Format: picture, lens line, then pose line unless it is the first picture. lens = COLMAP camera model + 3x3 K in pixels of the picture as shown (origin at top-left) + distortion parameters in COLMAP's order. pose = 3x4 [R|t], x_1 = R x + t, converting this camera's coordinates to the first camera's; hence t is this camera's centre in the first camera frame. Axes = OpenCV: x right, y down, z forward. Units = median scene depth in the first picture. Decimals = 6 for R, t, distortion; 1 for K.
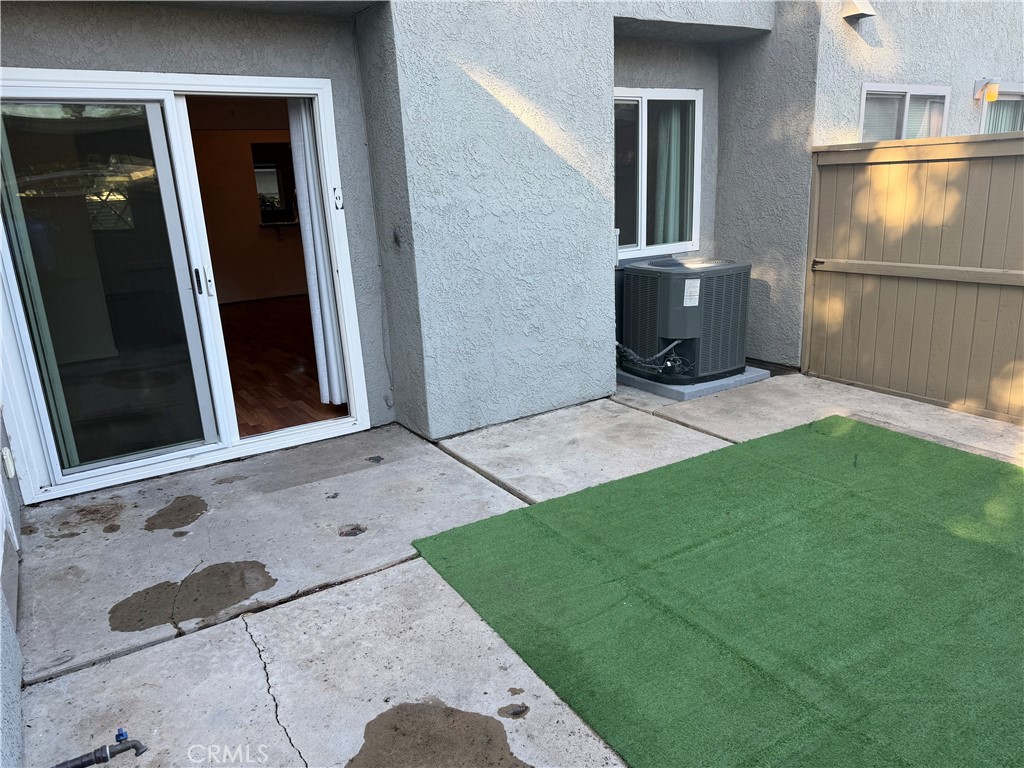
lens RADIAL K [[746.9, 0, 512.0], [0, 746.9, 384.0], [0, 0, 1]] dist [0.003954, -0.003007]
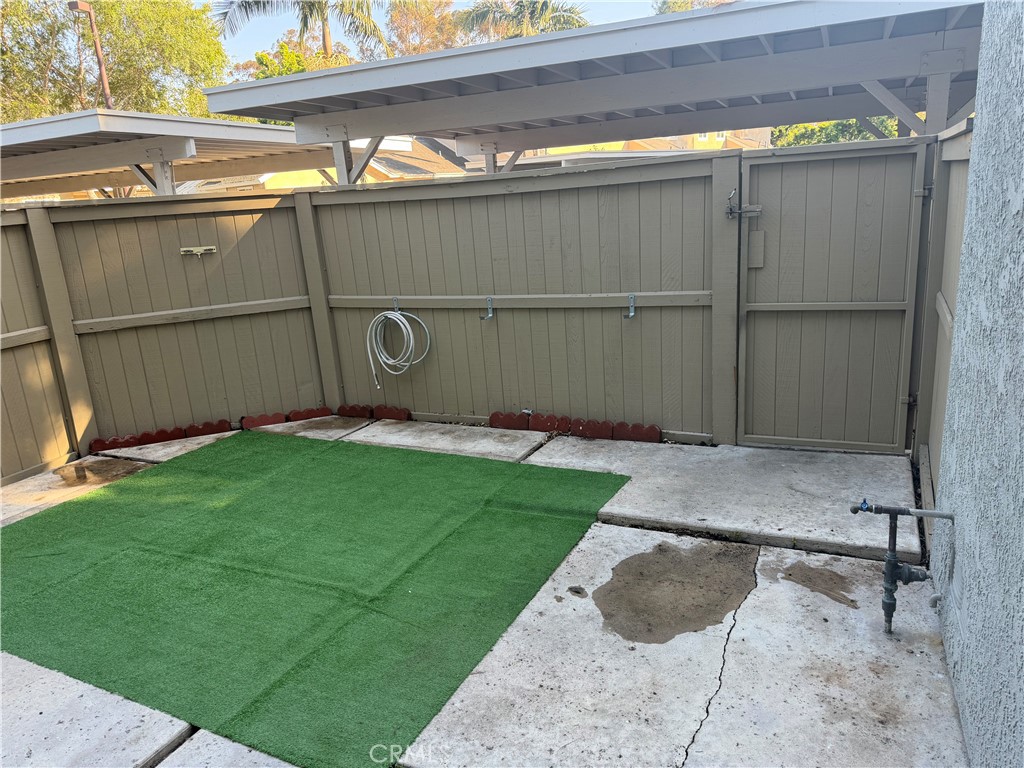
lens RADIAL K [[746.9, 0, 512.0], [0, 746.9, 384.0], [0, 0, 1]] dist [0.003954, -0.003007]
pose [[-0.556296, -0.123716, 0.821723, -0.867725], [0.305668, 0.889062, 0.340787, -0.330595], [-0.772723, 0.440753, -0.456766, 1.376134]]
